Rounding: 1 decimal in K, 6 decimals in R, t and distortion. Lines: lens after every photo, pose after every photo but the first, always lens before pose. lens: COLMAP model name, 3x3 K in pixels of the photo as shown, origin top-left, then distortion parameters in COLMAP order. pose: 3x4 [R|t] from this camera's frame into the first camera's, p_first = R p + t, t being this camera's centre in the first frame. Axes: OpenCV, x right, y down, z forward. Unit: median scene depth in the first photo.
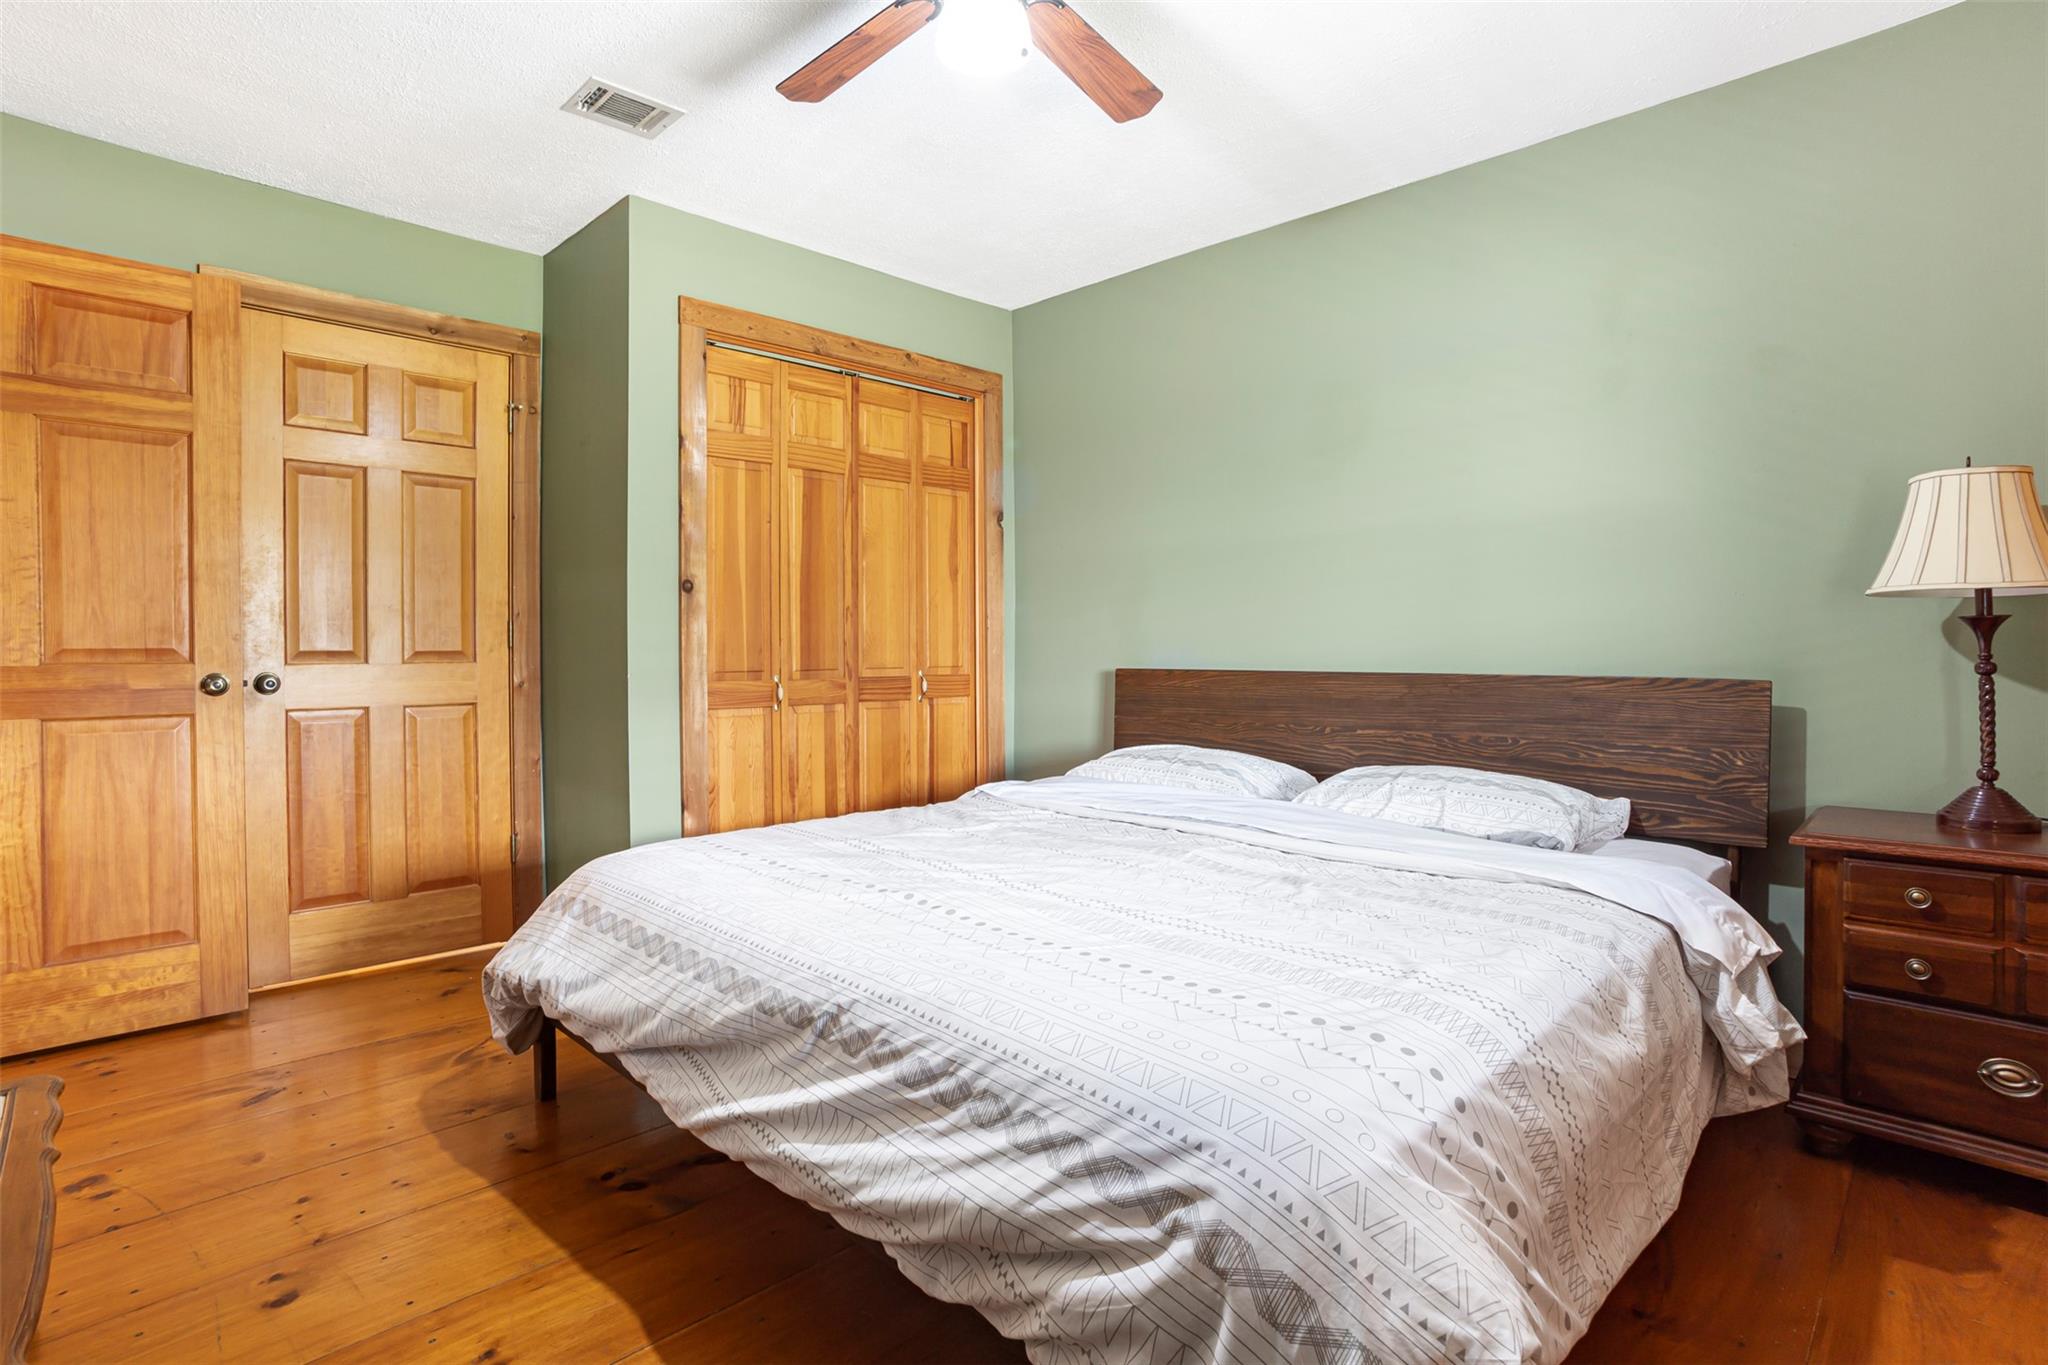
lens RADIAL K [[1030.0, 0, 1023.2], [0, 1030.0, 661.6], [0, 0, 1]] dist [-0.085805, 0.044036]
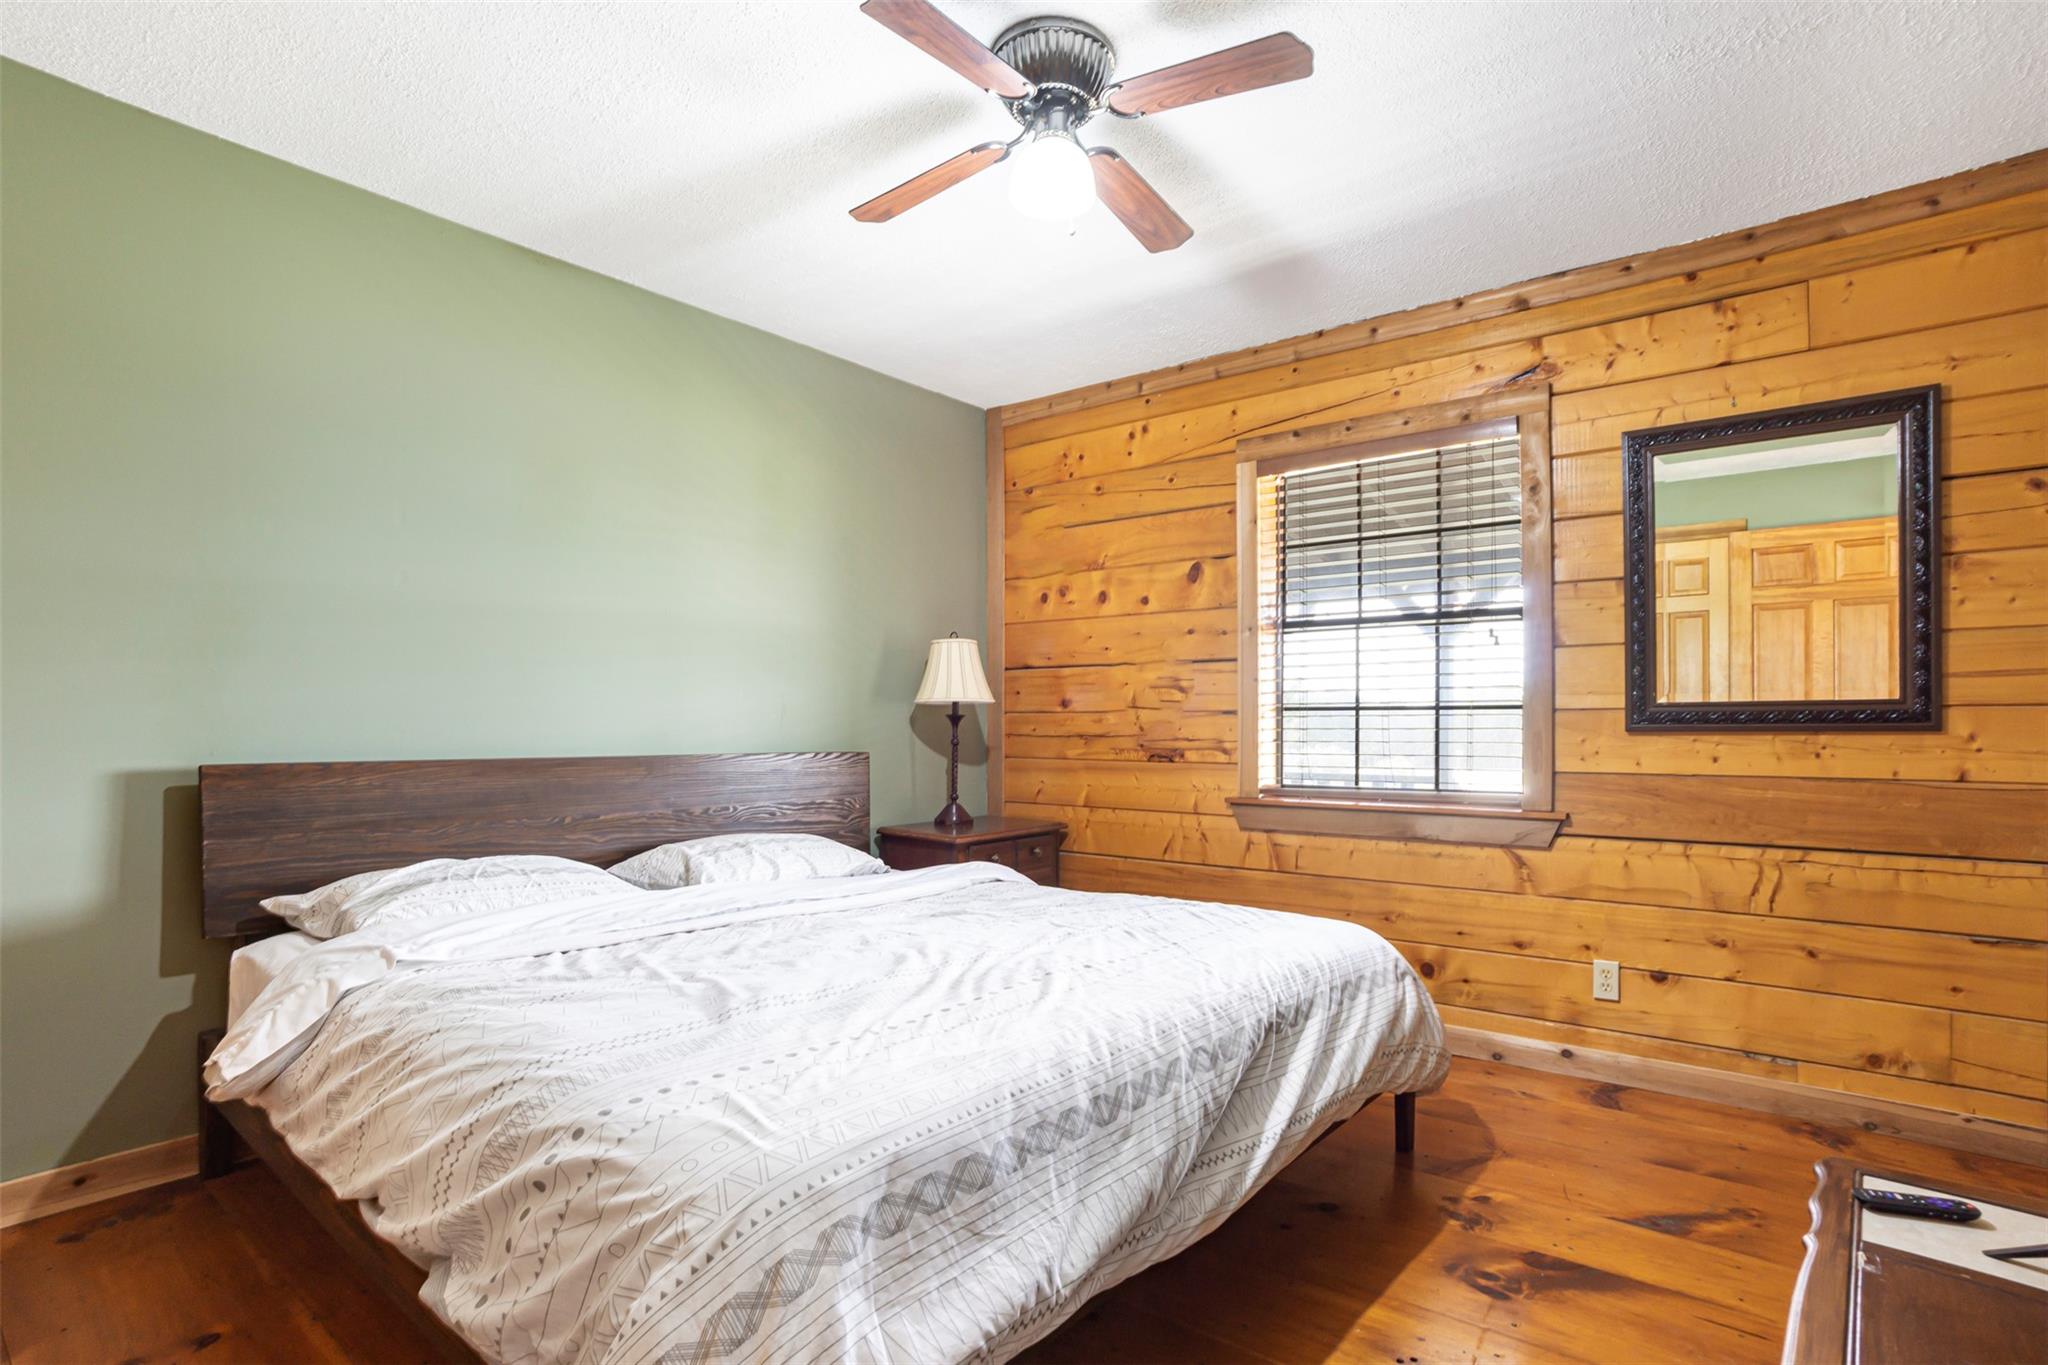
lens RADIAL K [[1011.6, 0, 1021.6], [0, 1011.6, 707.6], [0, 0, 1]] dist [-0.084679, 0.043807]
pose [[-0.083904, 0.020579, 0.996261, -0.999236], [0.014887, 0.999701, -0.019396, -0.019477], [-0.996363, 0.013204, -0.084186, 0.977735]]
